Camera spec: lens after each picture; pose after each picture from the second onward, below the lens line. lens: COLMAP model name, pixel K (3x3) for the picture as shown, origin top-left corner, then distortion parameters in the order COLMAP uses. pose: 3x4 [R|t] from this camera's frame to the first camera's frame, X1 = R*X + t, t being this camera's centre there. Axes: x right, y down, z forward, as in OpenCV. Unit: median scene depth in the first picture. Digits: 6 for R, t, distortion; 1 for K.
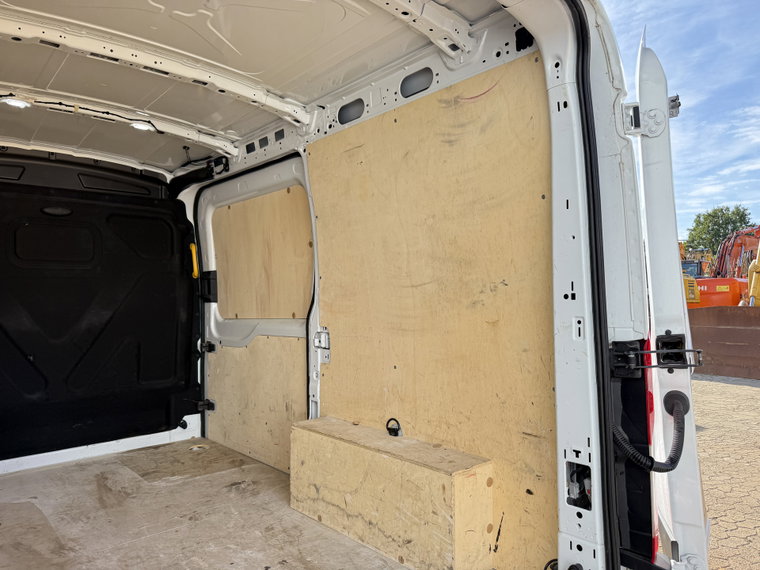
lens RADIAL K [[541.2, 0, 381.0], [0, 541.2, 289.6], [0, 0, 1]] dist [0.004841, -0.000388]
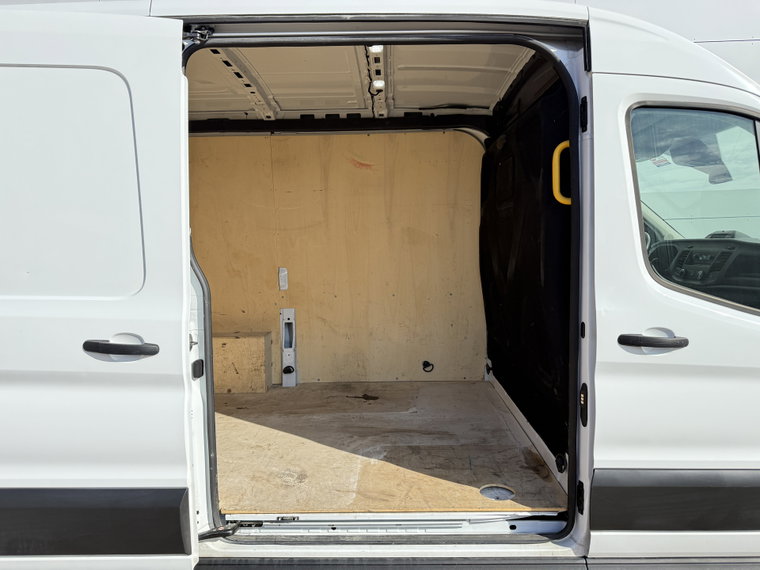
lens RADIAL K [[532.2, 0, 381.2], [0, 532.2, 280.9], [0, 0, 1]] dist [0.181323, -0.323176]
pose [[-0.675828, 0.088880, -0.731681, 0.244760], [0.037363, 0.995558, 0.086423, -0.007617], [0.736112, 0.031070, -0.676147, 1.735237]]
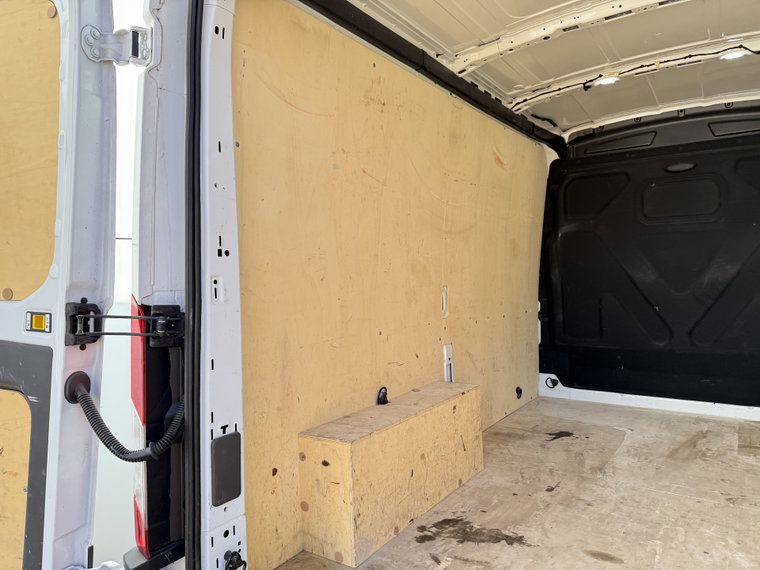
lens RADIAL K [[541.4, 0, 372.6], [0, 541.4, 285.6], [0, 0, 1]] dist [0.013088, -0.004412]
pose [[0.243653, 0.032841, -0.969306, 0.311649], [0.028221, 0.998763, 0.040933, 0.023607], [0.969452, -0.037328, 0.242424, 0.216854]]
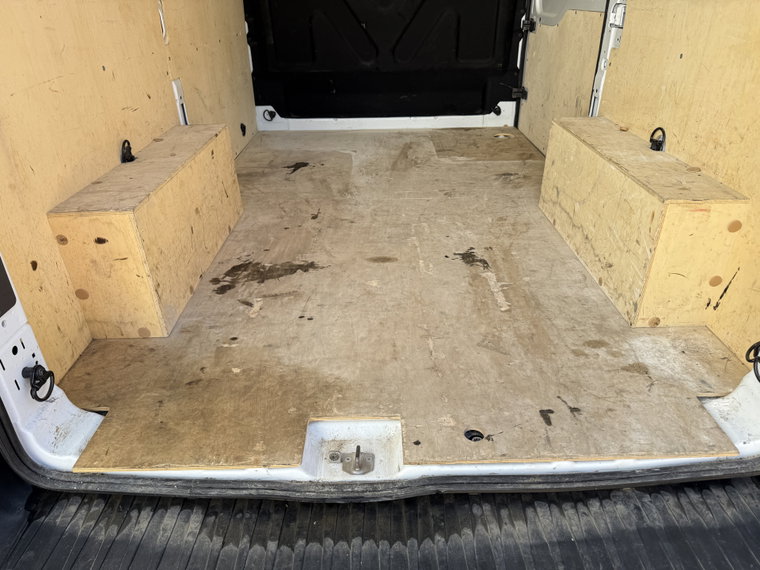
lens RADIAL K [[540.0, 0, 386.9], [0, 540.0, 279.4], [0, 0, 1]] dist [0.130442, -0.196916]
pose [[0.760359, 0.311137, -0.570130, 0.208325], [0.010969, 0.871517, 0.490243, 0.033254], [0.649411, -0.379014, 0.659252, 0.124891]]
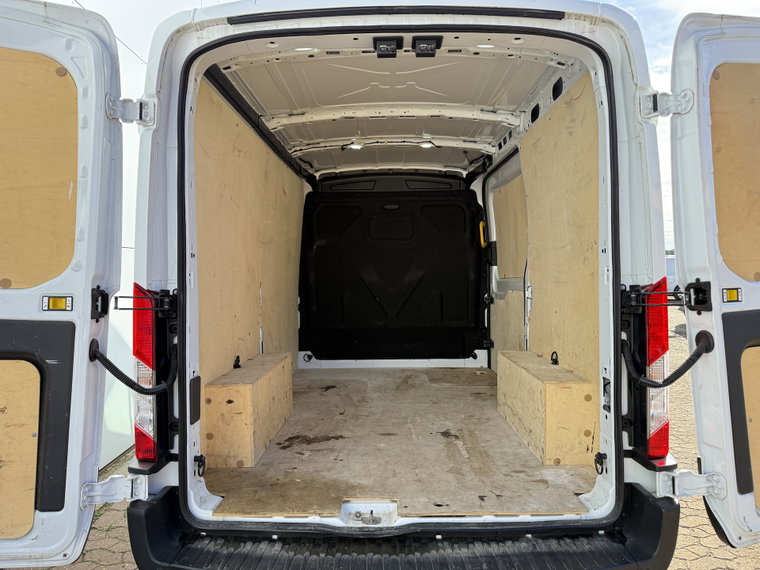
lens RADIAL K [[532.2, 0, 381.2], [0, 532.2, 280.9], [0, 0, 1]] dist [0.181323, -0.323176]
pose [[0.741091, 0.014962, -0.671237, 0.500621], [0.008717, 0.999453, 0.031902, 0.023237], [0.671347, -0.029493, 0.740556, -0.199760]]
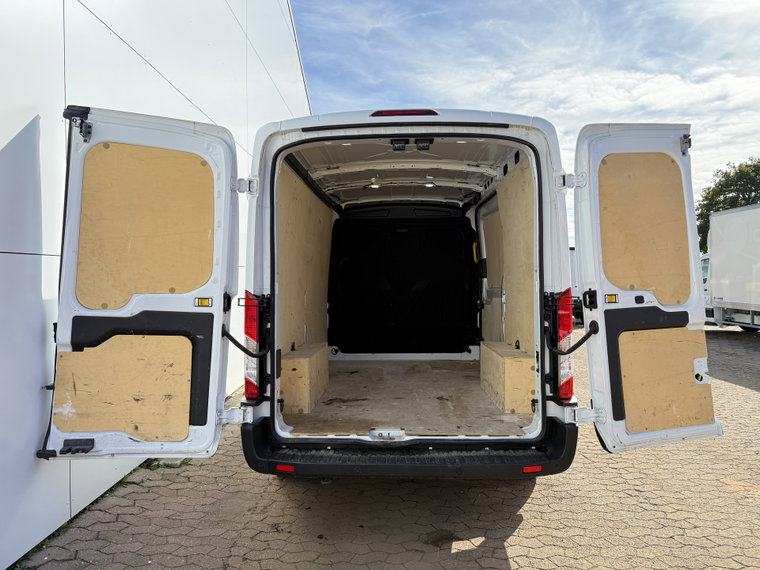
lens RADIAL K [[532.2, 0, 381.2], [0, 532.2, 280.9], [0, 0, 1]] dist [0.181323, -0.323176]
pose [[0.726594, 0.004583, -0.687052, 0.803103], [0.006672, 0.999884, 0.013726, 0.011454], [0.687035, -0.014557, 0.726478, -0.542050]]
